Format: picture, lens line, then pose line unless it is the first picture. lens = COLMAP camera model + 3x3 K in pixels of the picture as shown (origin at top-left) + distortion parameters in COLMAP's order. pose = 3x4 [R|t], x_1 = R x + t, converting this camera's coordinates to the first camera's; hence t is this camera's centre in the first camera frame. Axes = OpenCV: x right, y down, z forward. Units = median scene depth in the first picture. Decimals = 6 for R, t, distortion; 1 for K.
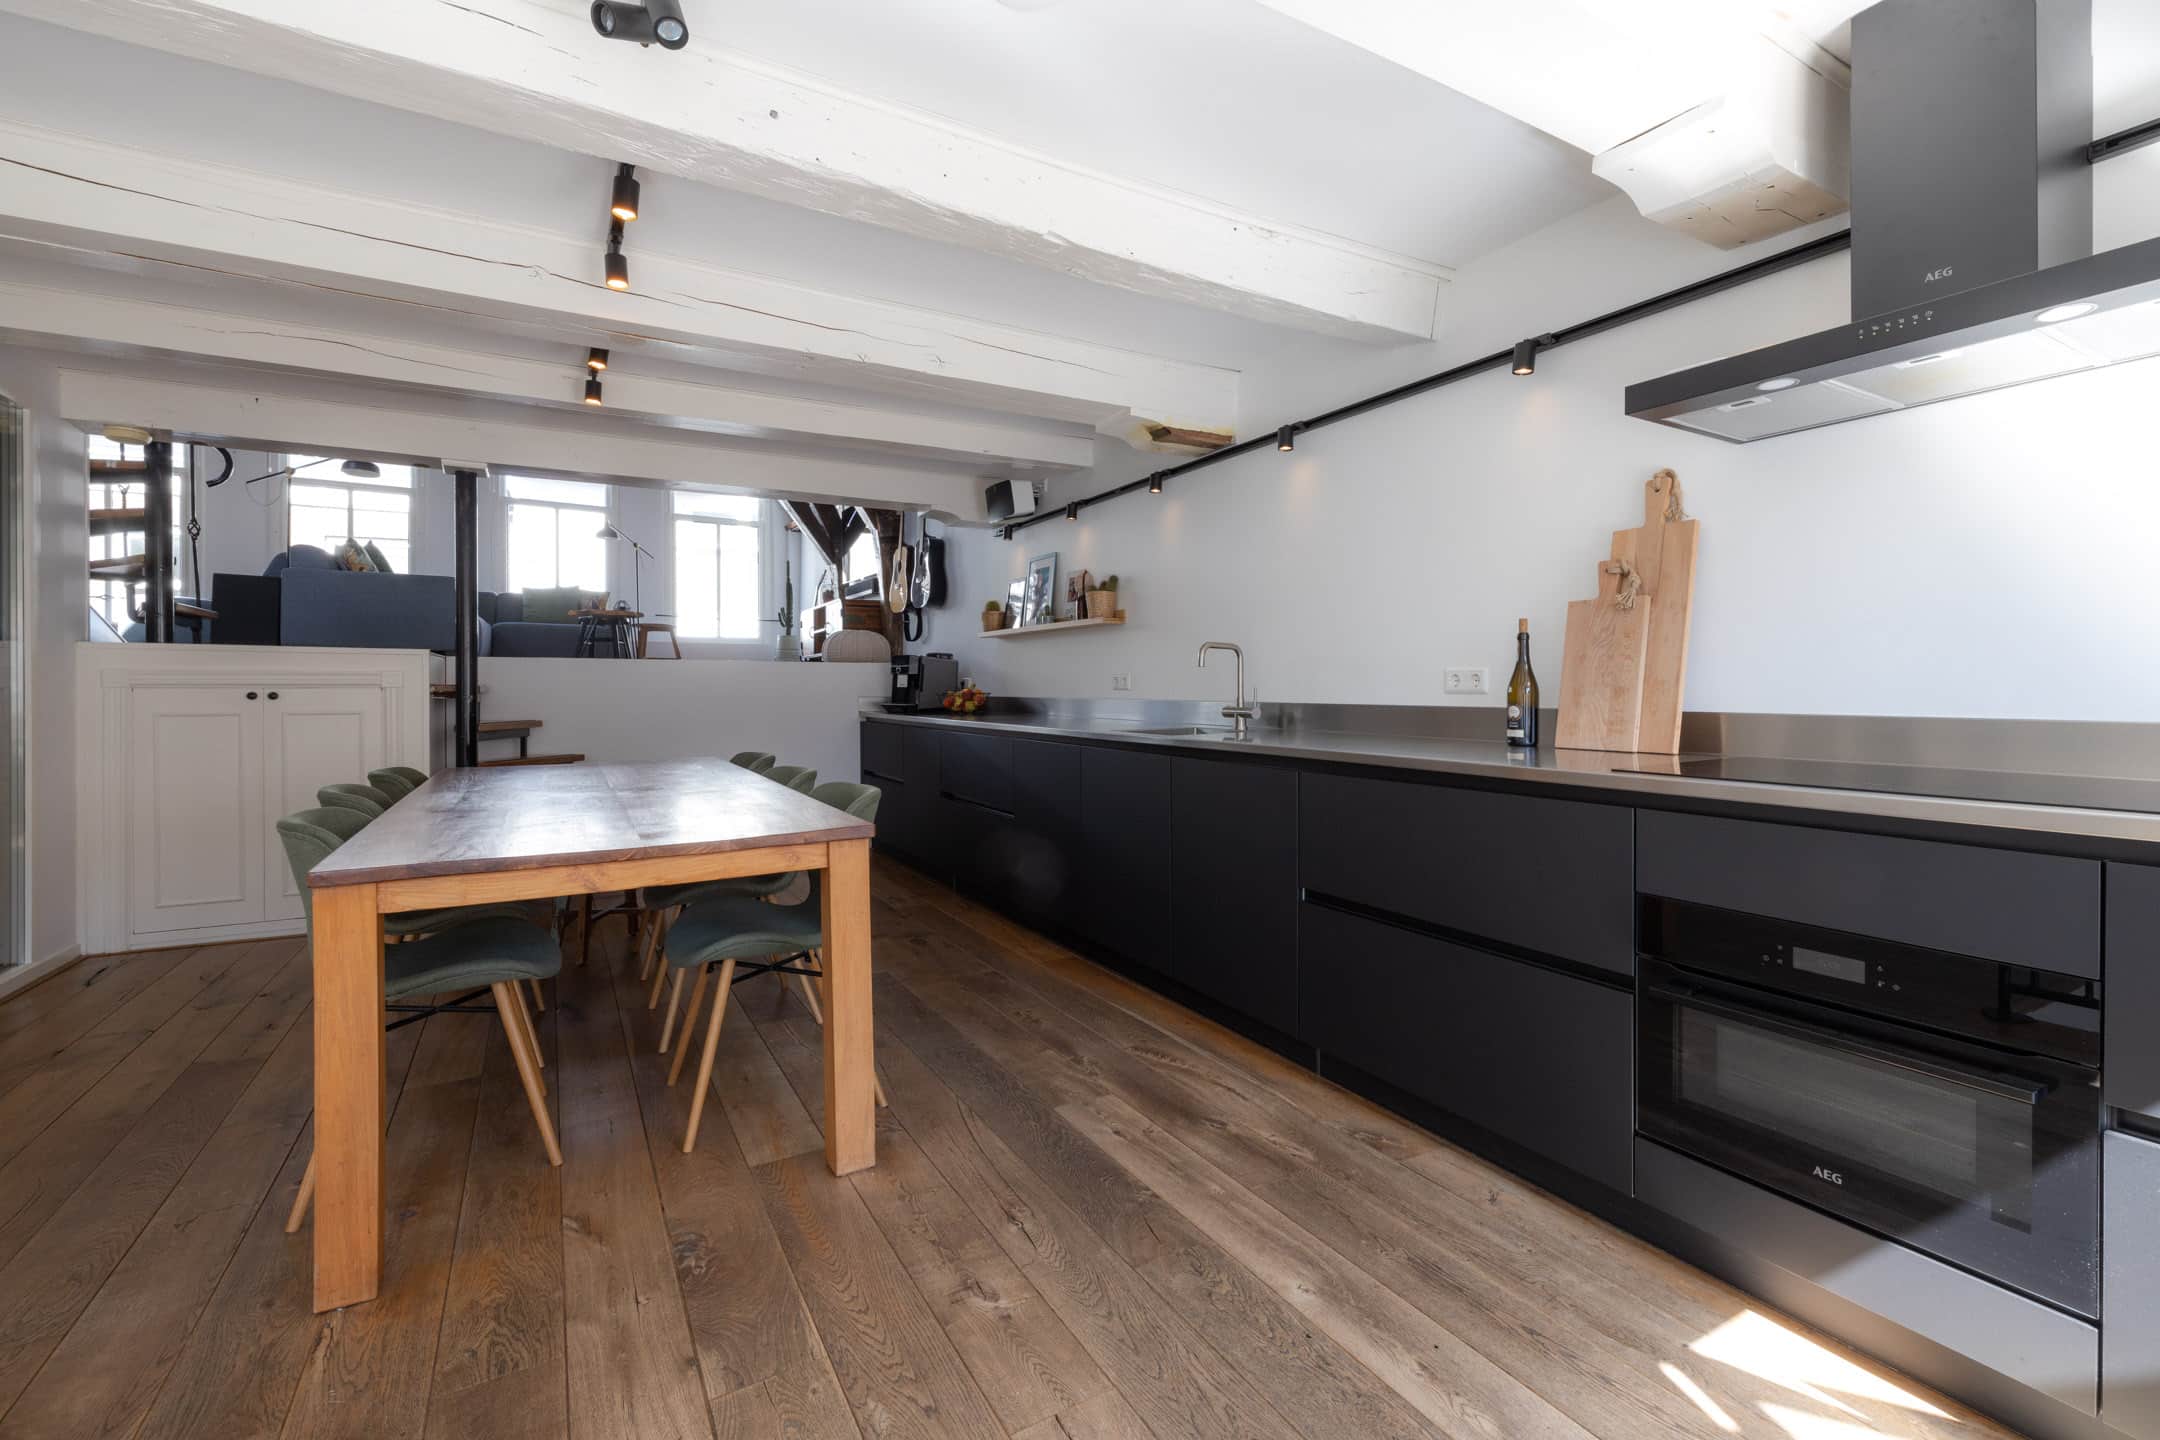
lens RADIAL K [[937.2, 0, 1076.1], [0, 937.2, 704.5], [0, 0, 1]] dist [0.001014, 0.000117]
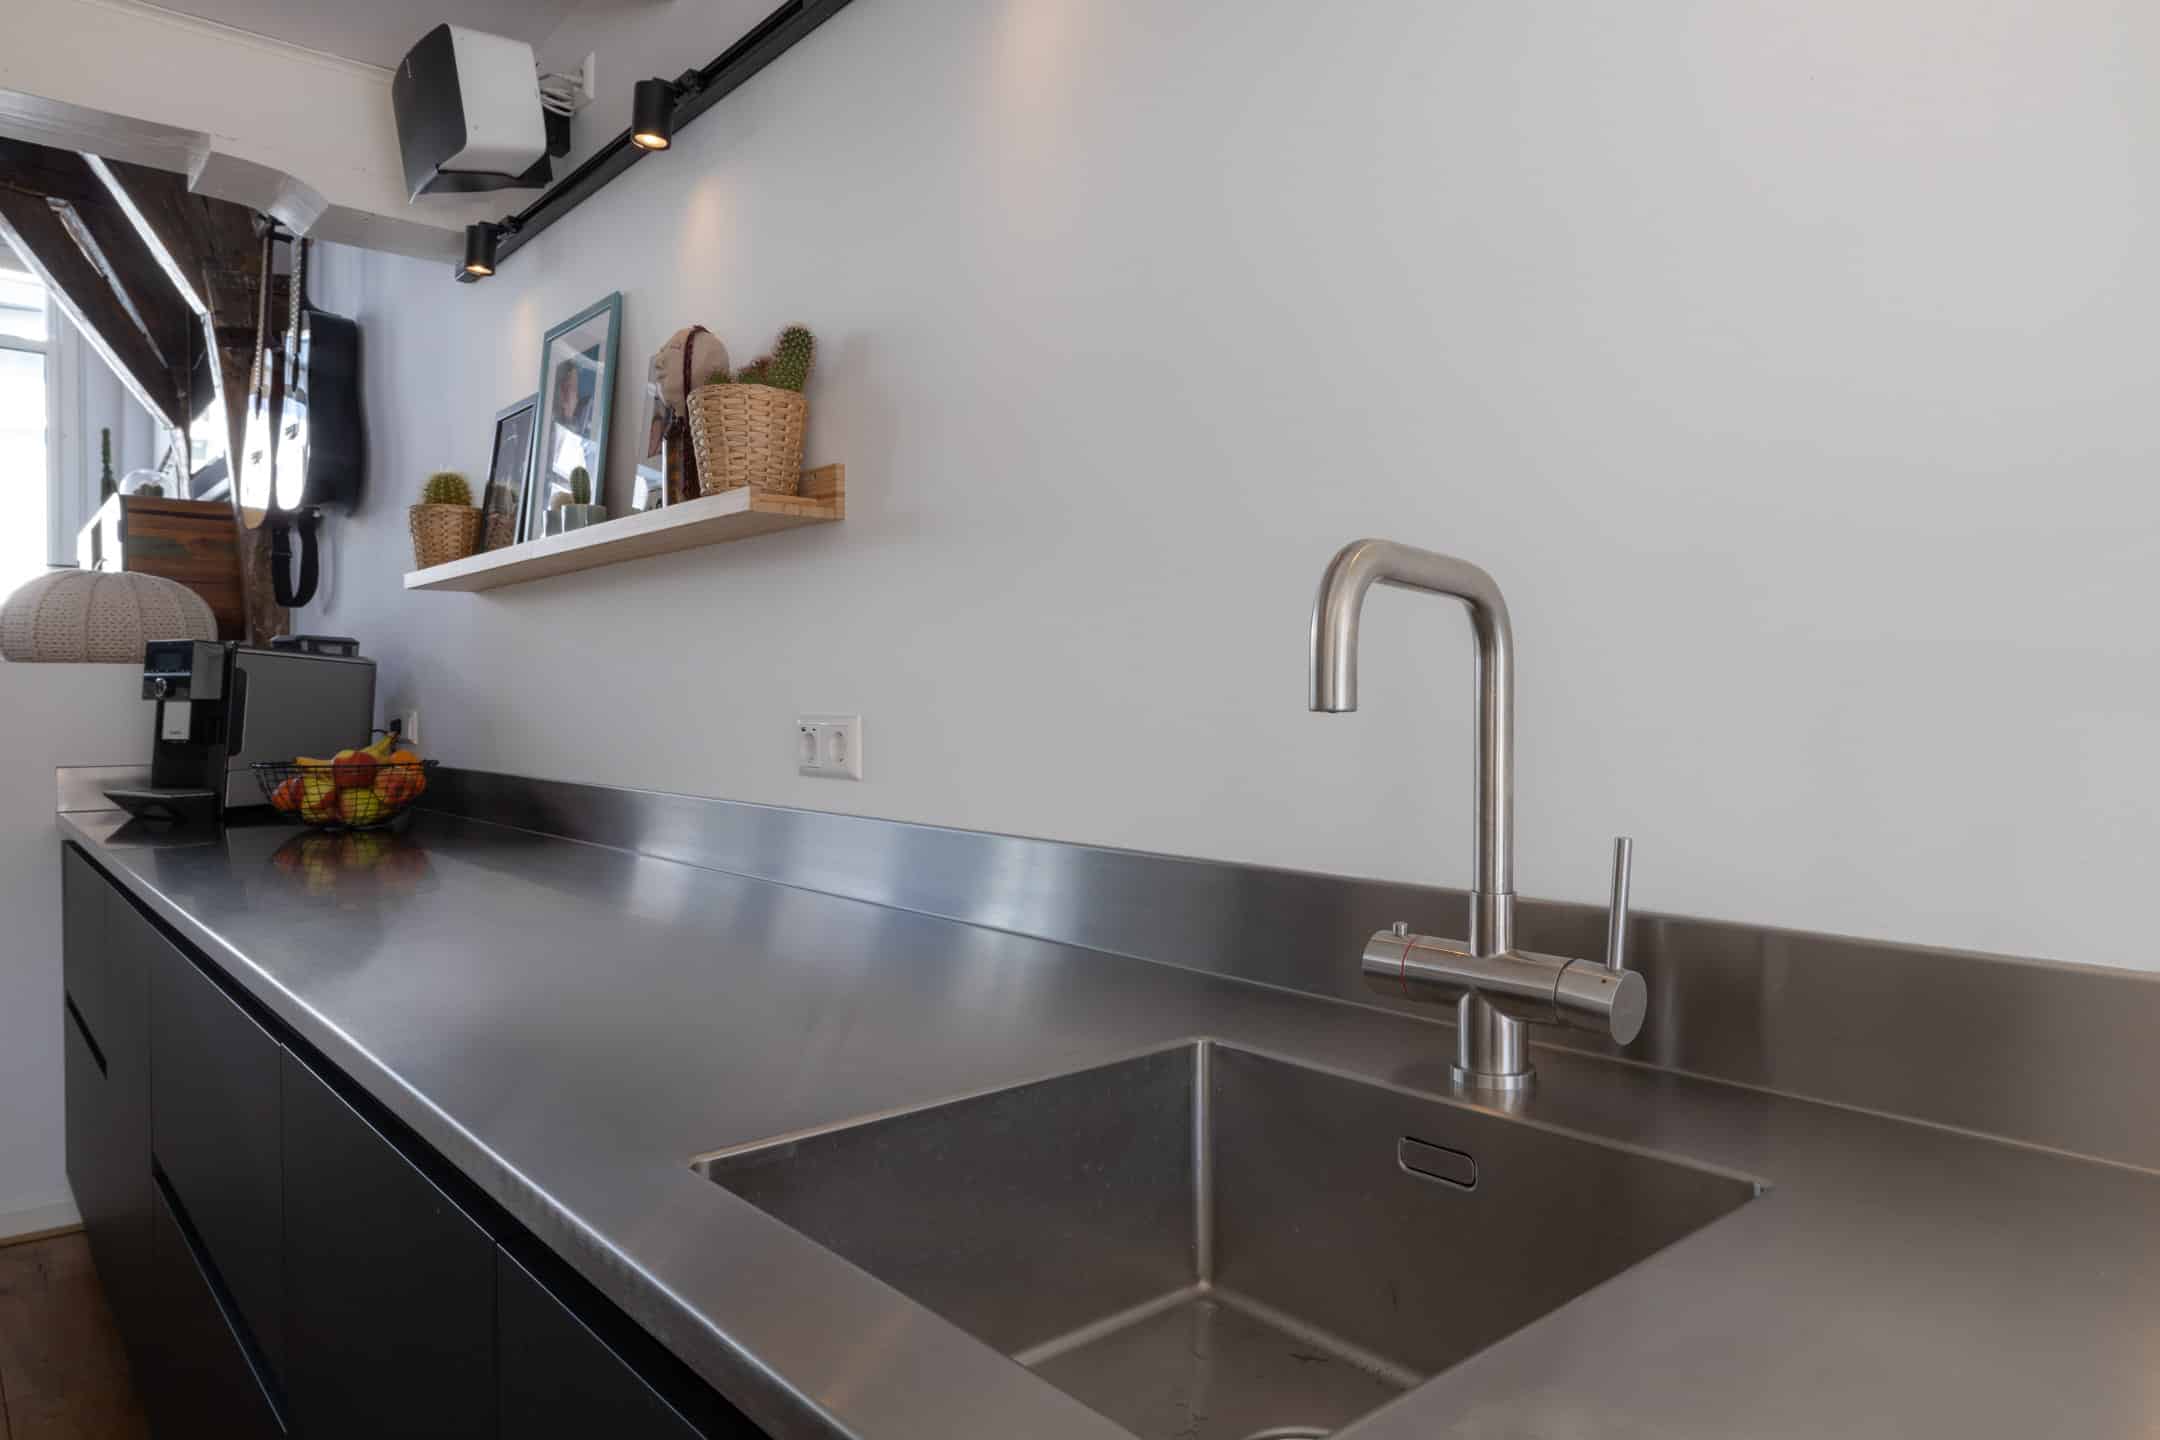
lens RADIAL K [[1372.3, 0, 1081.3], [0, 1372.3, 715.6], [0, 0, 1]] dist [-0.000969, 0.000050]
pose [[0.983341, -0.008142, 0.181588, 0.041191], [0.008355, 0.999965, -0.000409, -0.026986], [-0.181578, 0.001920, 0.983375, 0.535953]]
